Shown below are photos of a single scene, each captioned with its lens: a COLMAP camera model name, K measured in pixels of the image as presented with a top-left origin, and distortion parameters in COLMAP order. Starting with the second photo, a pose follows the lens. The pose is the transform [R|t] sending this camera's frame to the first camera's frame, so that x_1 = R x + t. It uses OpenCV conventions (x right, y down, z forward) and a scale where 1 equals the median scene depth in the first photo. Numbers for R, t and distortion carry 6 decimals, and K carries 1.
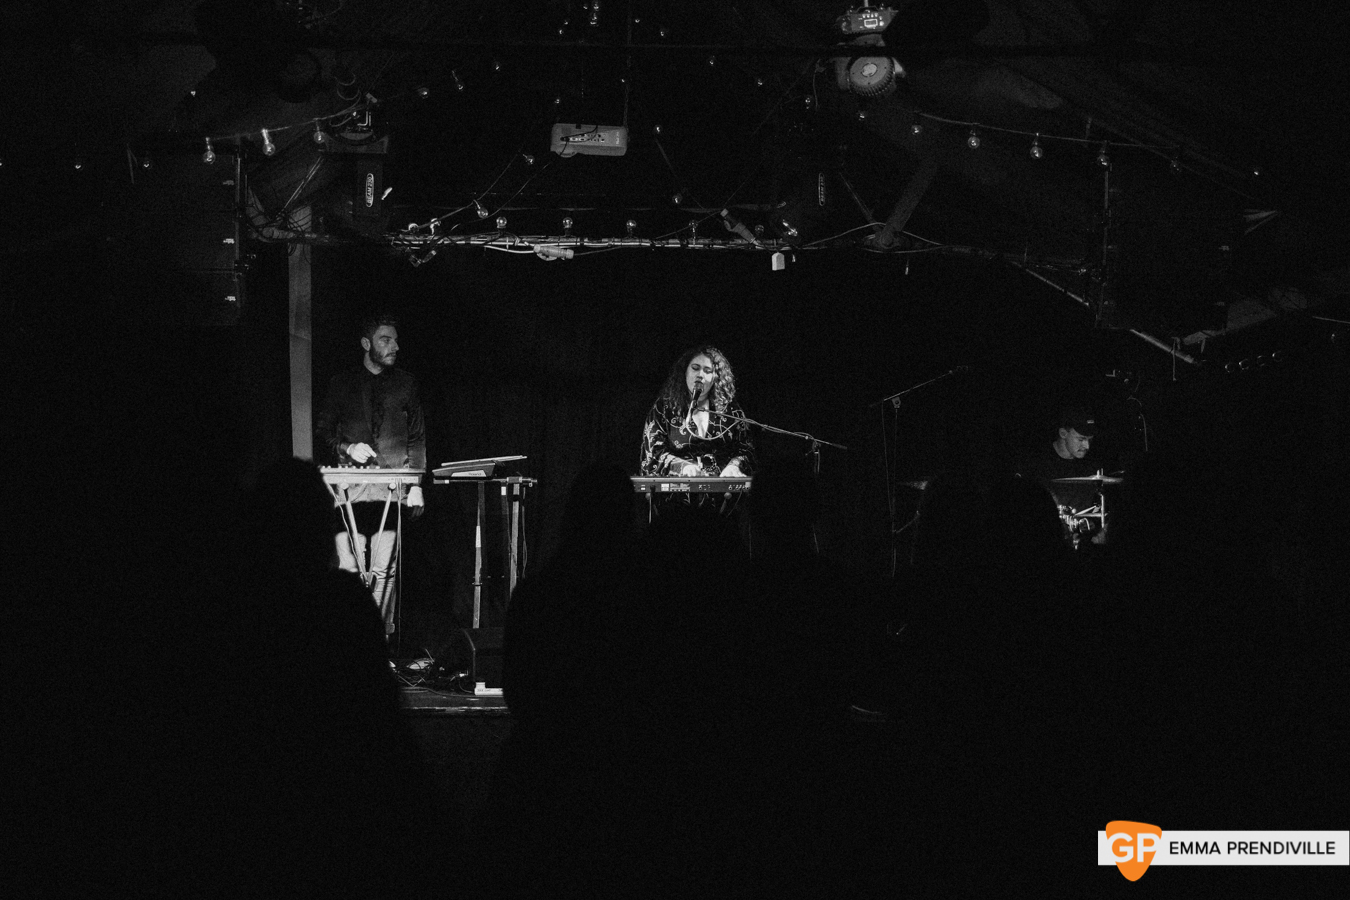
lens RADIAL K [[1799.8, 0, 675.0], [0, 1799.8, 450.0], [0, 0, 1]] dist [0.001108, 0.001354]
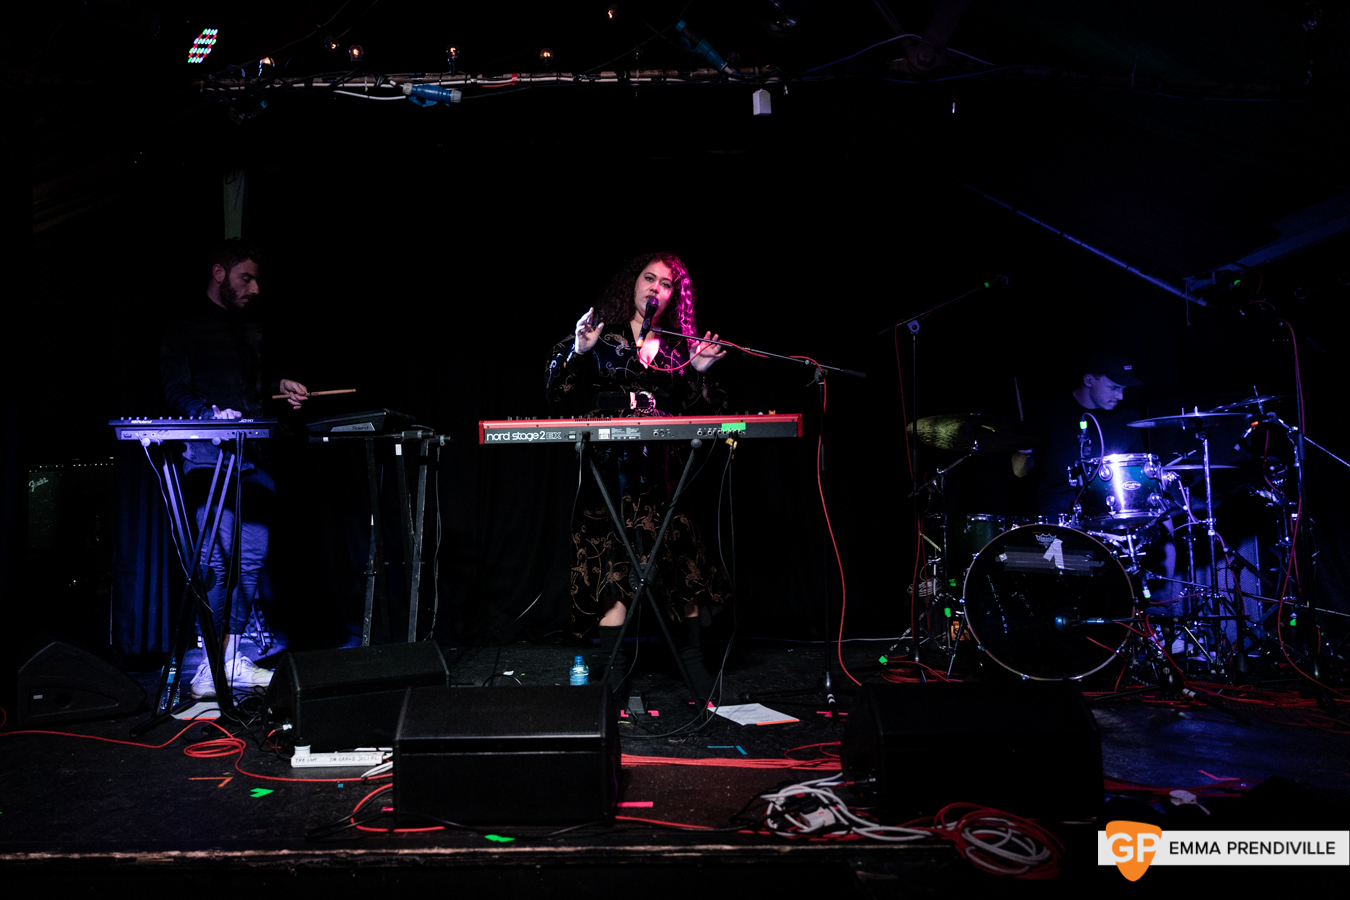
lens RADIAL K [[975.2, 0, 592.2], [0, 975.2, 448.8], [0, 0, 1]] dist [0.001554, -0.000590]
pose [[0.996250, -0.023964, -0.083142, 0.020756], [0.022813, 0.999631, -0.014771, 0.031798], [0.083465, 0.012819, 0.996428, 0.629191]]
